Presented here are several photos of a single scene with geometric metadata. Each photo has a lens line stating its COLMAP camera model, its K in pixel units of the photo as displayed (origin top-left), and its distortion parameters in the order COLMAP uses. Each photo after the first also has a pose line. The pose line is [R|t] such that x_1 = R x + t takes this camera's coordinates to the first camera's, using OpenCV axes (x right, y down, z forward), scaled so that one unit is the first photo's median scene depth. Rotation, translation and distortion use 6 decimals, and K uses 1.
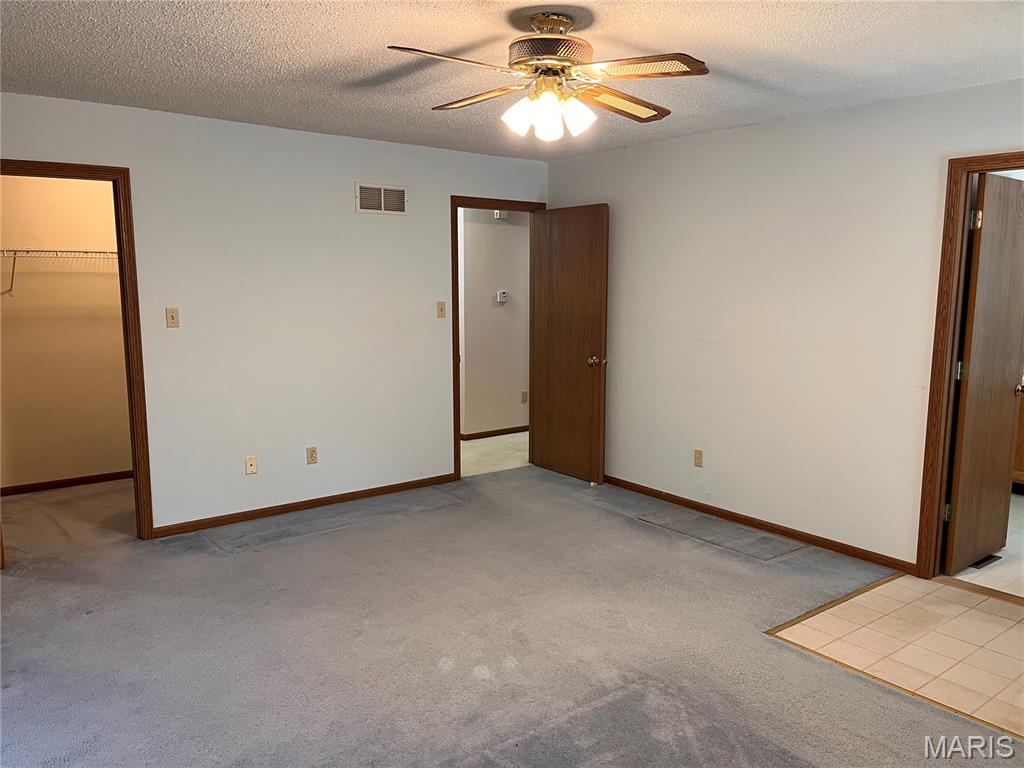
lens RADIAL K [[789.6, 0, 511.0], [0, 789.6, 389.1], [0, 0, 1]] dist [0.043454, -0.017238]
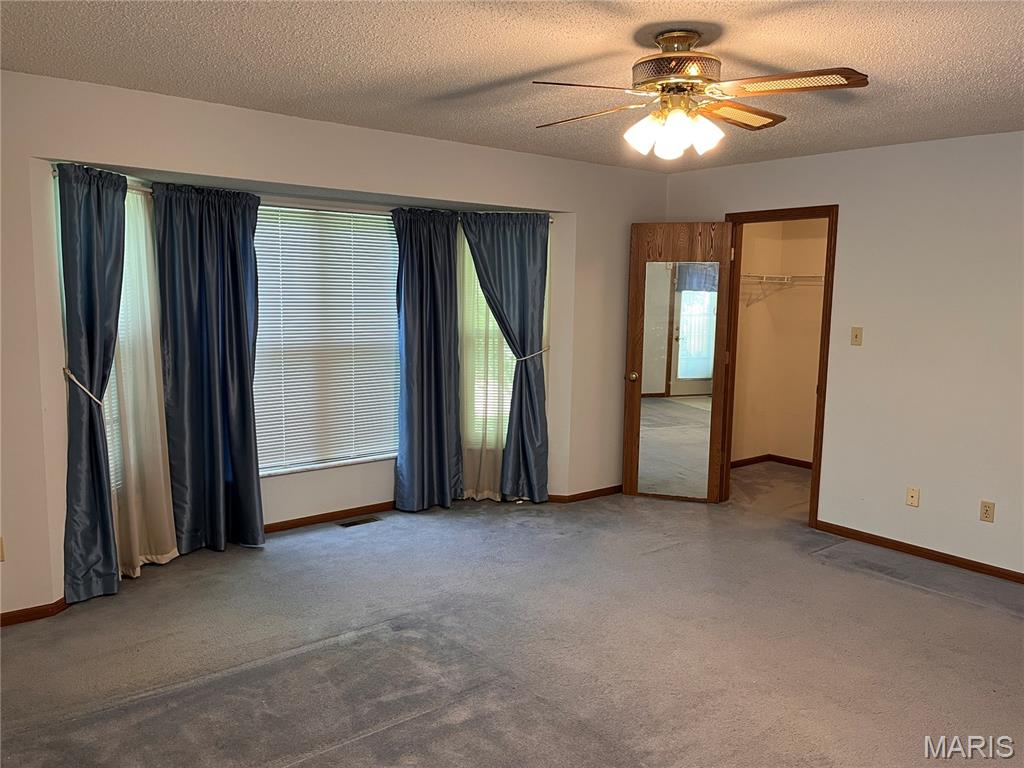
lens RADIAL K [[789.6, 0, 510.5], [0, 789.6, 385.0], [0, 0, 1]] dist [0.043454, -0.017238]
pose [[0.024814, 0.121828, -0.992241, 0.644159], [-0.164239, 0.979557, 0.116164, -0.073154], [0.986108, 0.160083, 0.044316, 0.497257]]
